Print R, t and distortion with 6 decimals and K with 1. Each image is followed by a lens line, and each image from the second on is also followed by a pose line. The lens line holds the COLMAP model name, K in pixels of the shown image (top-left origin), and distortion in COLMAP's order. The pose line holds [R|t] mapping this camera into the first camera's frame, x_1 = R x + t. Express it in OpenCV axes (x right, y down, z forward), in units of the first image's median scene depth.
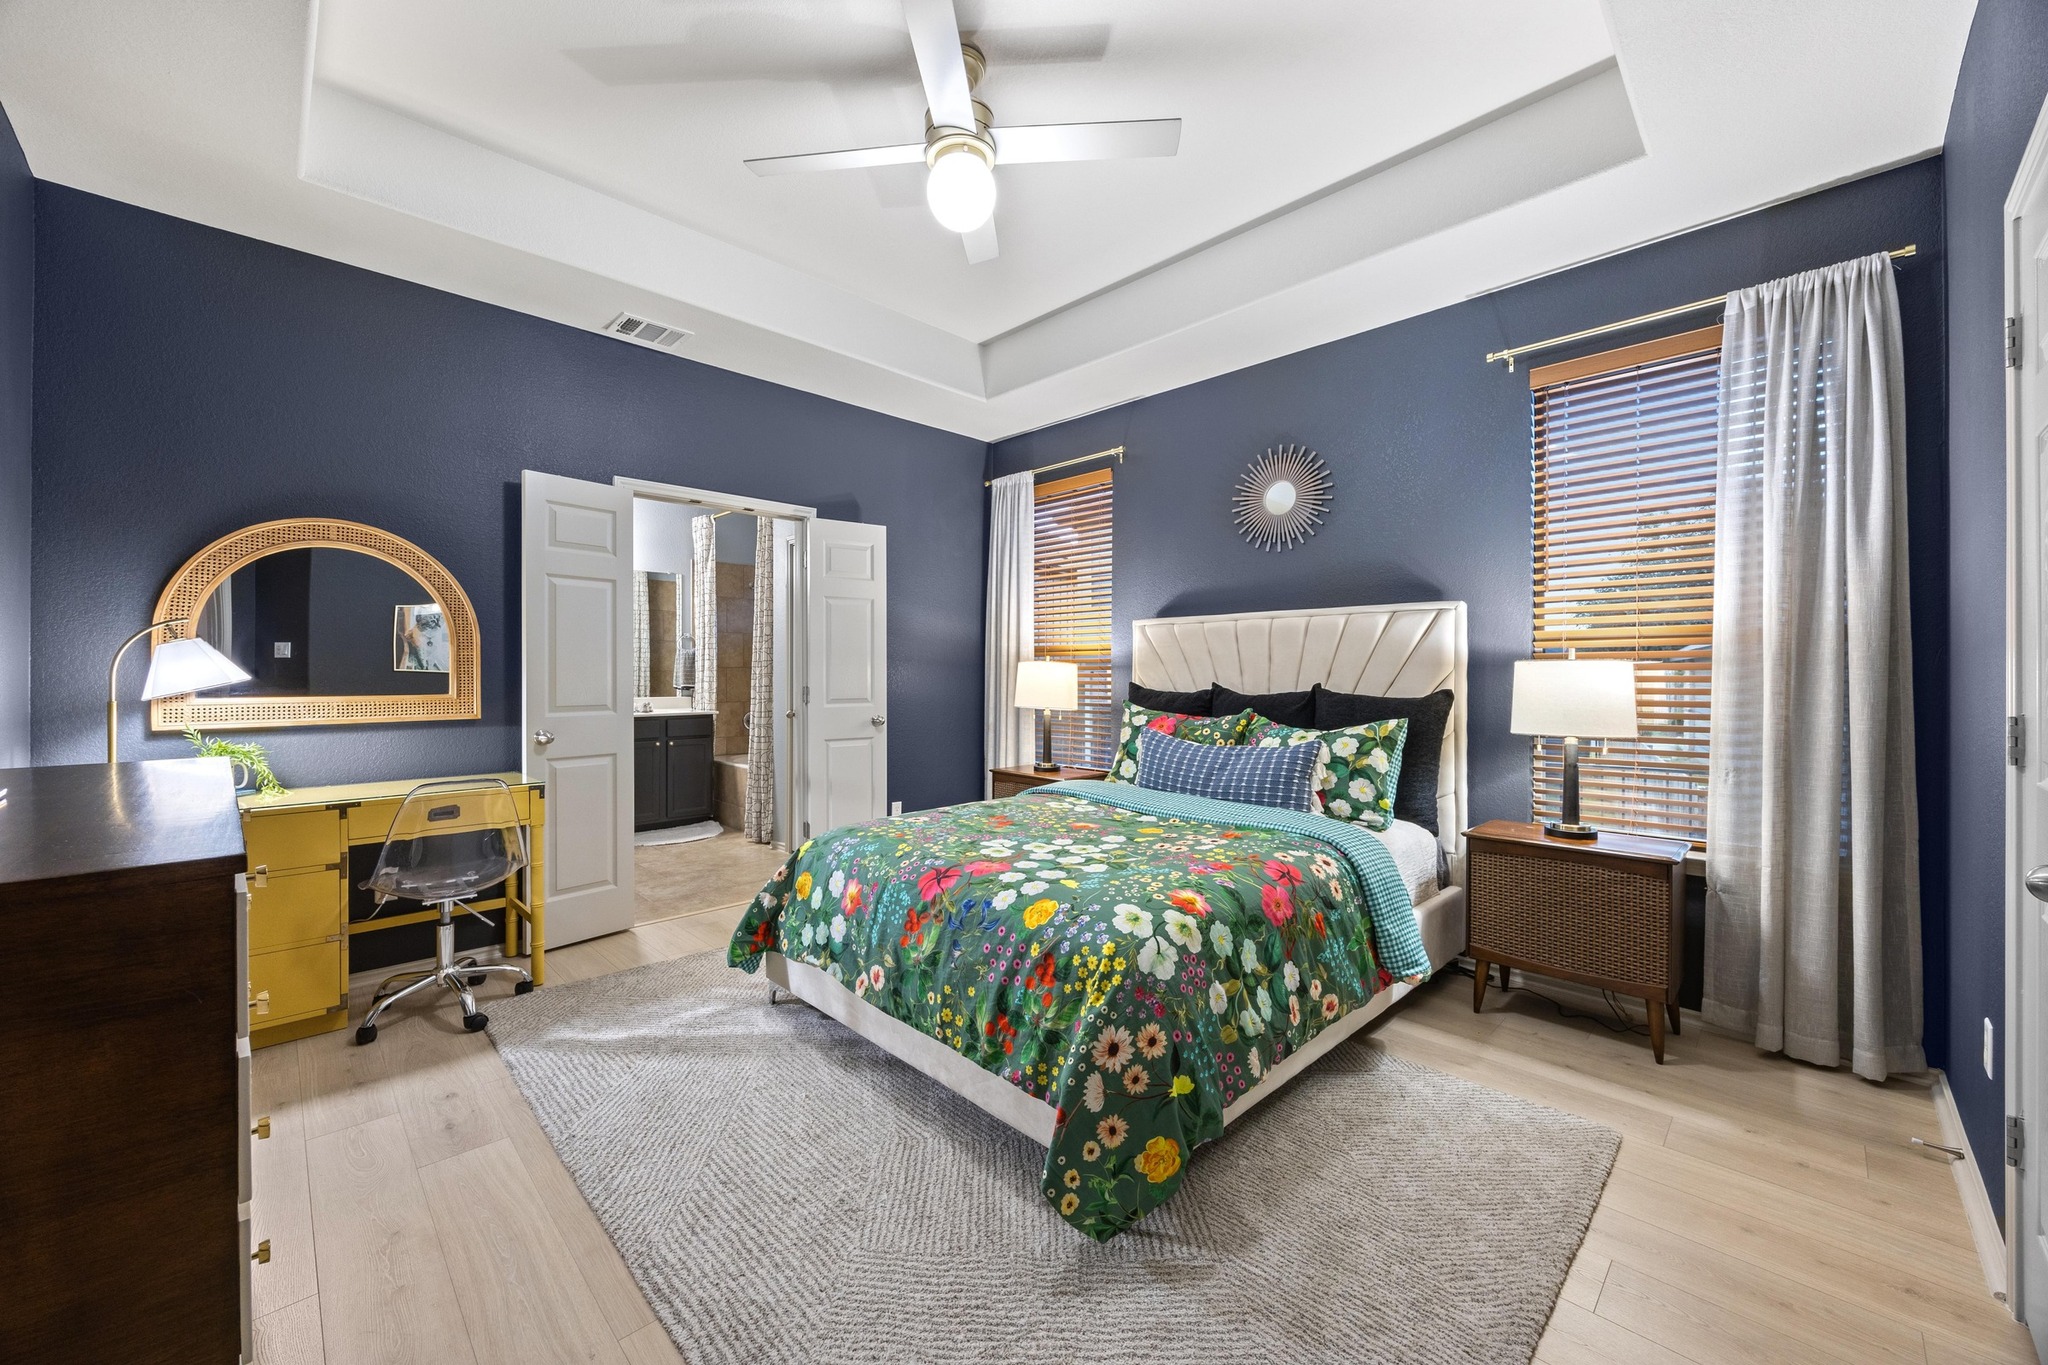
lens RADIAL K [[776.8, 0, 1024.0], [0, 776.8, 682.5], [0, 0, 1]] dist [-0.000728, 0.000042]
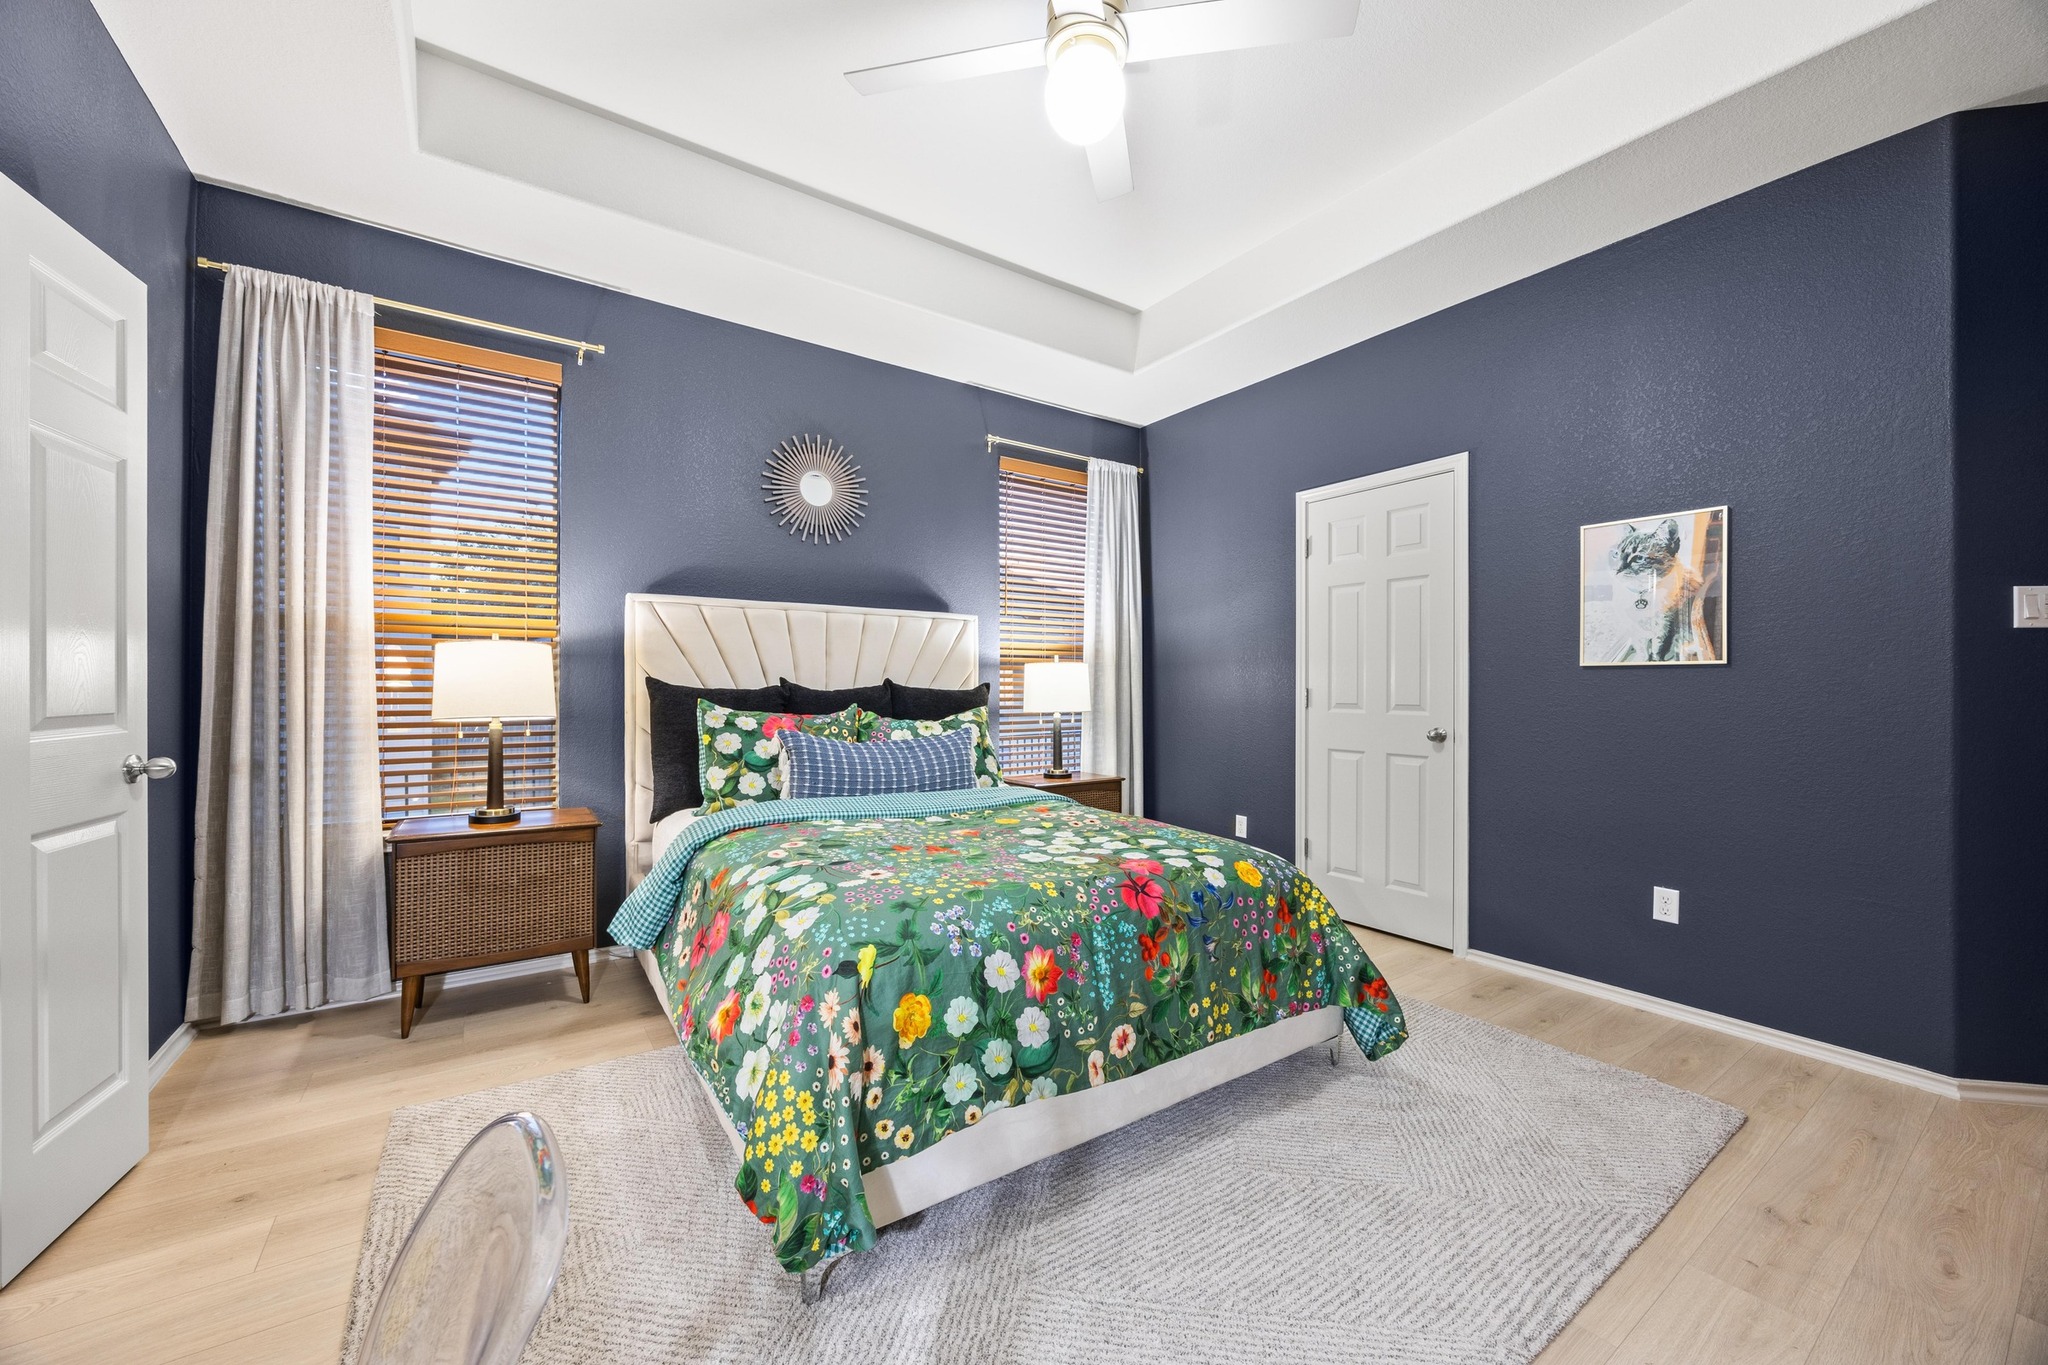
lens RADIAL K [[776.8, 0, 1024.0], [0, 776.8, 682.5], [0, 0, 1]] dist [-0.000728, 0.000042]
pose [[0.175180, -0.000058, 0.984536, -0.770840], [0.003660, 0.999993, -0.000592, 0.010974], [-0.984530, 0.003707, 0.175179, 0.747973]]
